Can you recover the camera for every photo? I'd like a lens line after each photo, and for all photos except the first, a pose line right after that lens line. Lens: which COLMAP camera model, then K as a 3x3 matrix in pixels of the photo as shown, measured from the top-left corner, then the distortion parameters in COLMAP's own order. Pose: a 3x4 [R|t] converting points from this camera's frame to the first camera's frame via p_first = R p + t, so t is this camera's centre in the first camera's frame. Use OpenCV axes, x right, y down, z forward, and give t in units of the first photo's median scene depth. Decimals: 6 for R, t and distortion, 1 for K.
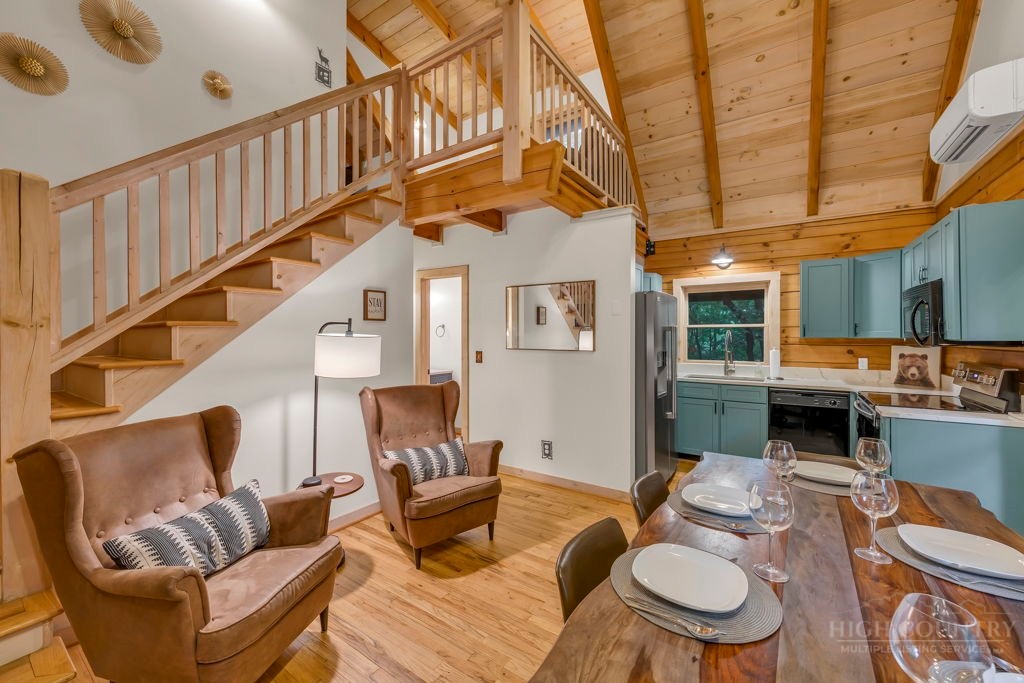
lens RADIAL K [[407.4, 0, 510.3], [0, 407.4, 334.6], [0, 0, 1]] dist [-0.001028, -0.000014]
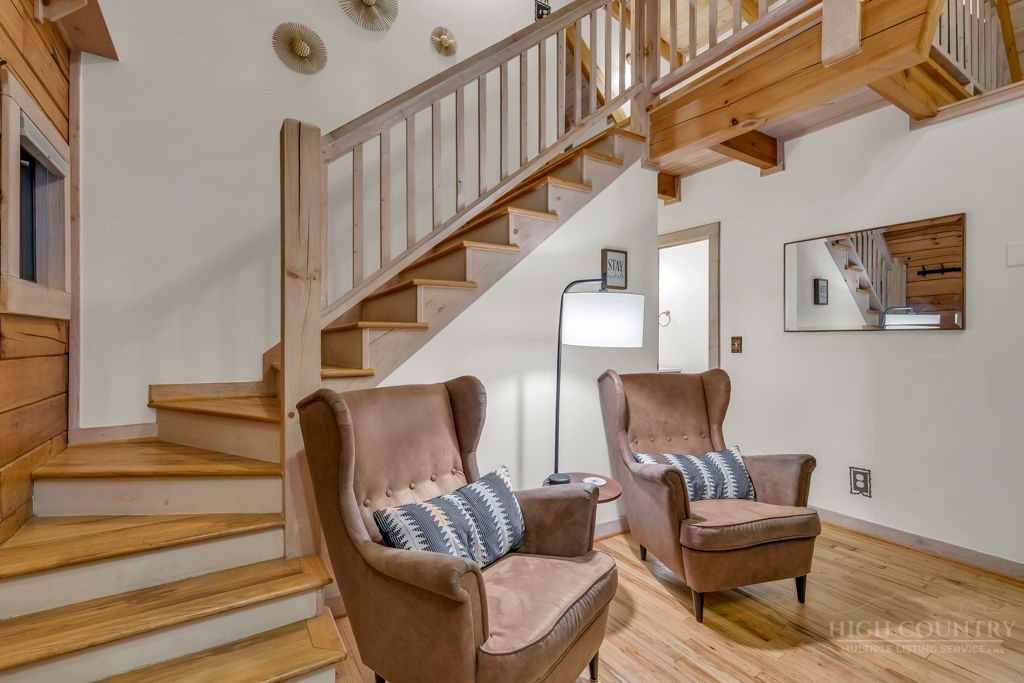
lens RADIAL K [[456.6, 0, 507.2], [0, 456.6, 343.2], [0, 0, 1]] dist [-0.002388, 0.001003]
pose [[0.915632, 0.000629, -0.402016, -0.210171], [-0.002121, 0.999992, -0.003266, 0.093596], [0.402011, 0.003843, 0.915627, 0.136343]]
